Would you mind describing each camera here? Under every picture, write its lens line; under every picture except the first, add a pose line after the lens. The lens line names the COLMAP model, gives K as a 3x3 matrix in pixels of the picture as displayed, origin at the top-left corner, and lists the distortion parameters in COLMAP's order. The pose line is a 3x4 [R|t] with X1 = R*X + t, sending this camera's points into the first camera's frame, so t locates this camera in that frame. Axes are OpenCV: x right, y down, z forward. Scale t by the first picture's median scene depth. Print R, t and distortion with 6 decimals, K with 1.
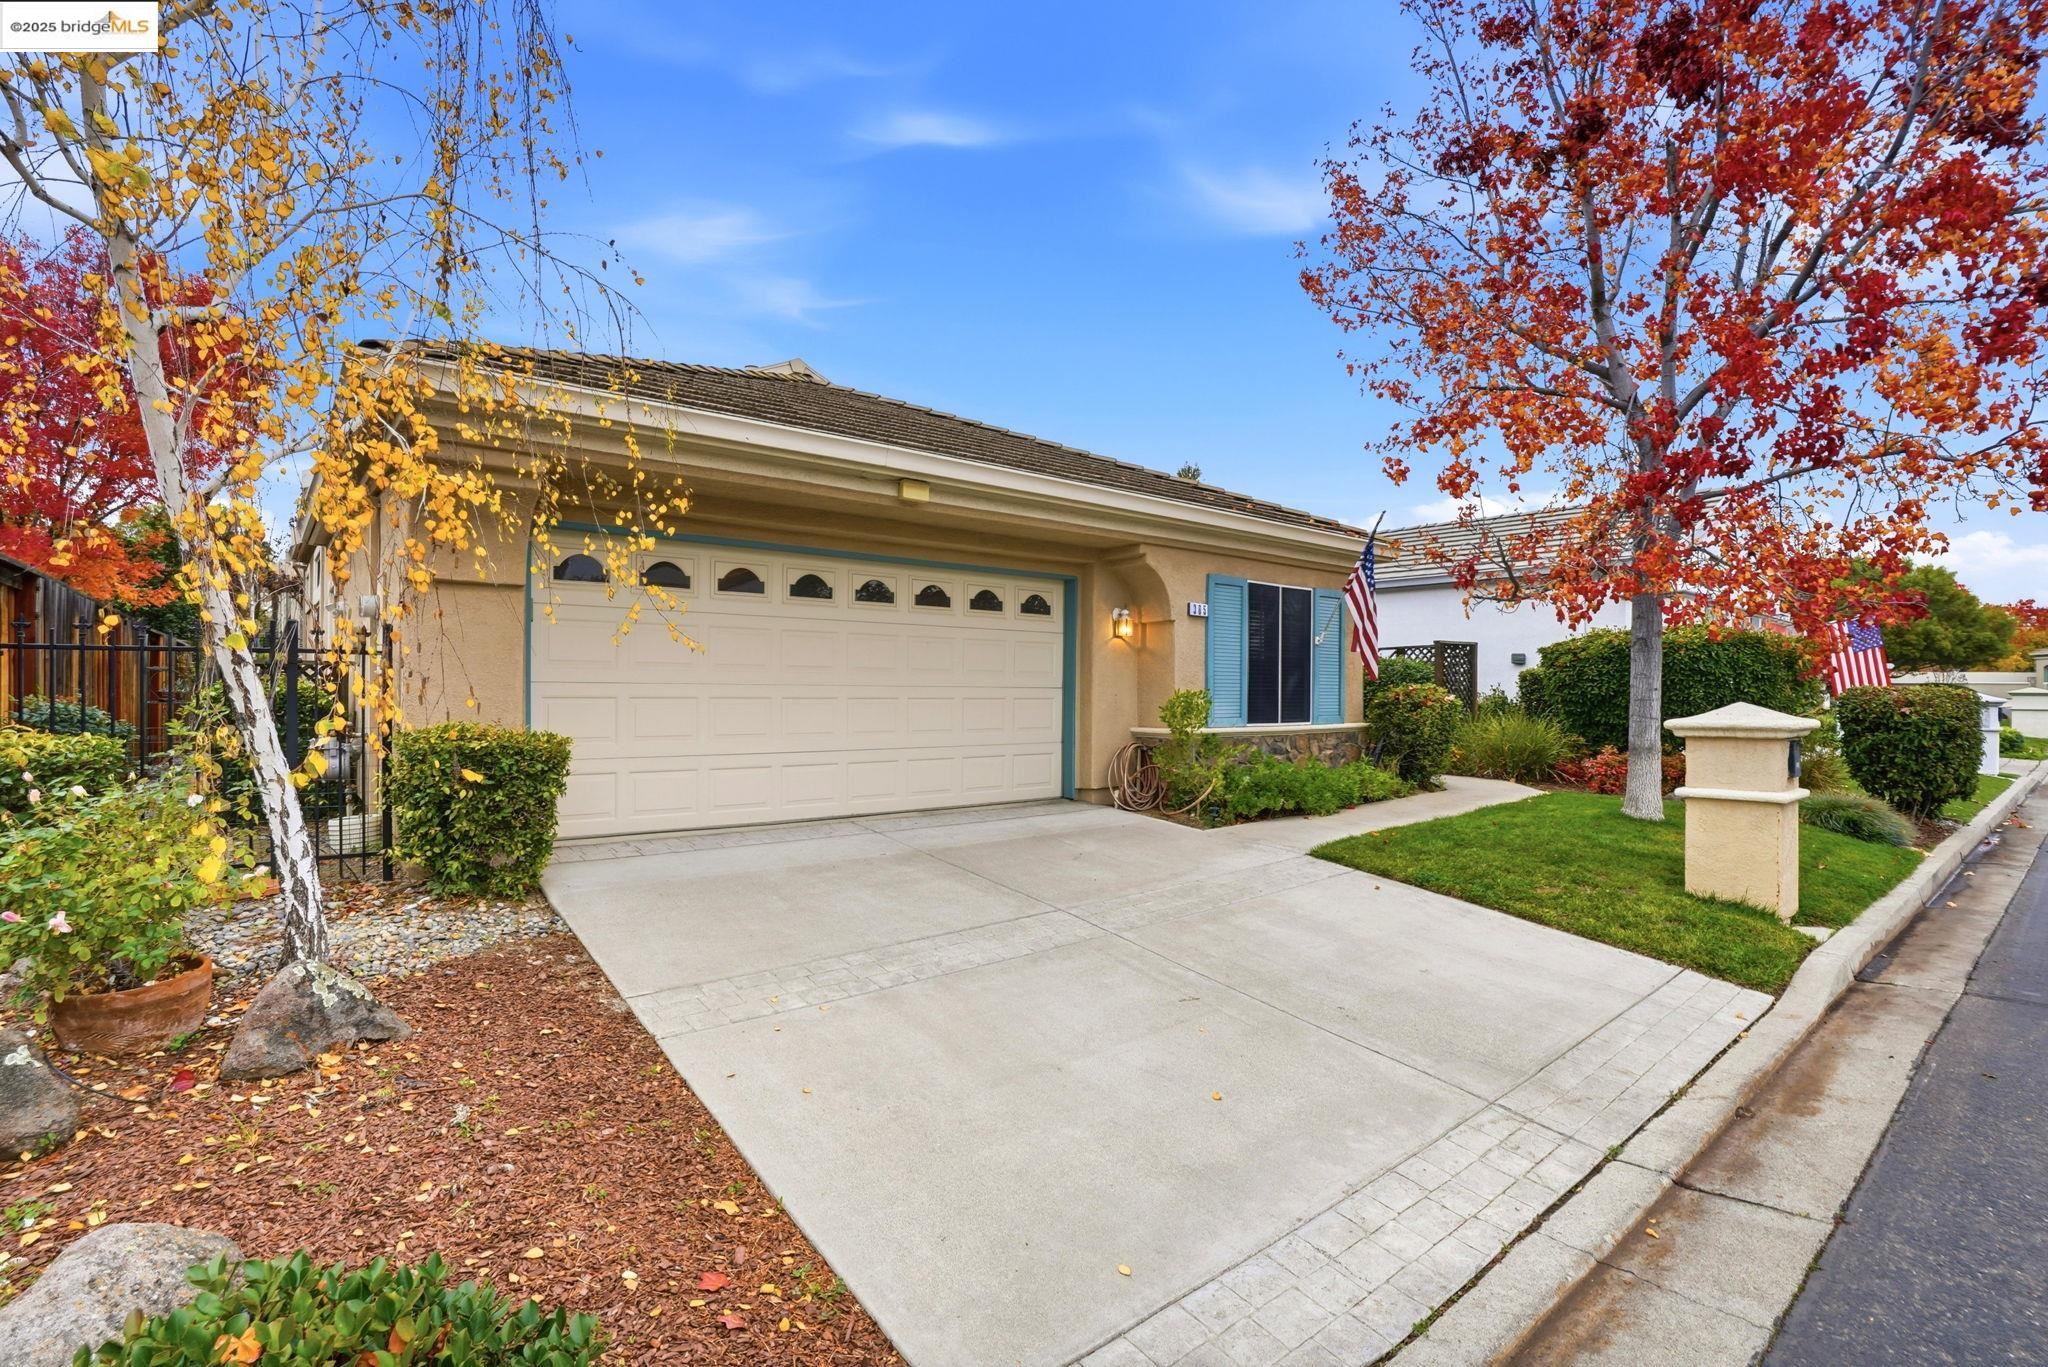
lens RADIAL K [[959.7, 0, 1024.0], [0, 959.7, 683.5], [0, 0, 1]] dist [-0.053077, 0.025848]
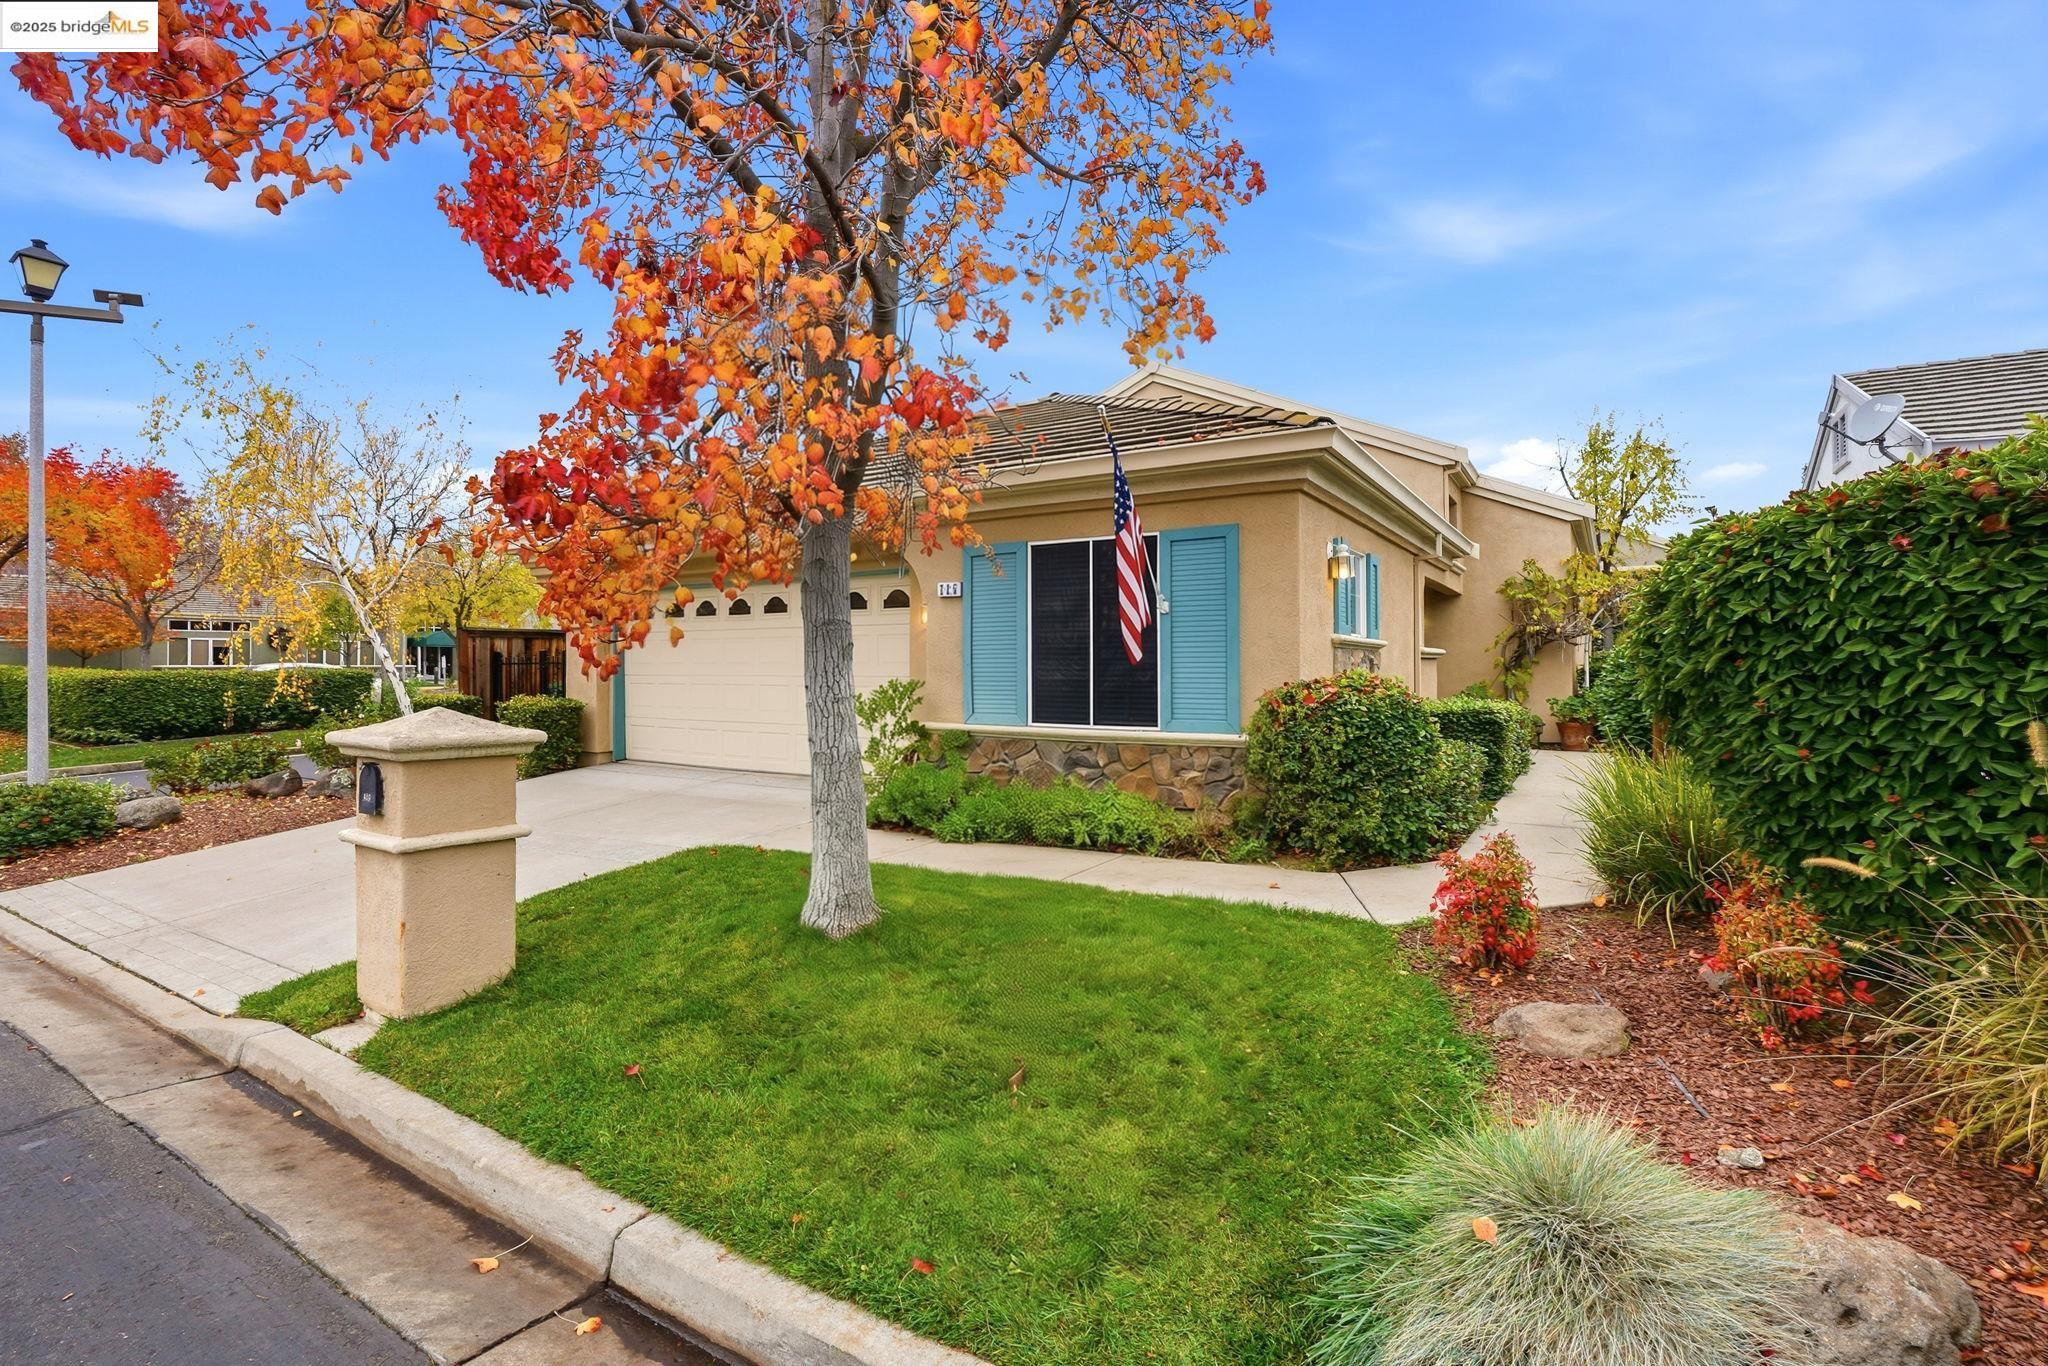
lens RADIAL K [[959.7, 0, 1024.0], [0, 959.7, 683.0], [0, 0, 1]] dist [-0.053077, 0.025848]
pose [[0.322168, 0.003860, -0.946675, 0.957734], [-0.000574, 0.999992, 0.003881, 0.006094], [0.946682, -0.000707, 0.322168, 0.721439]]
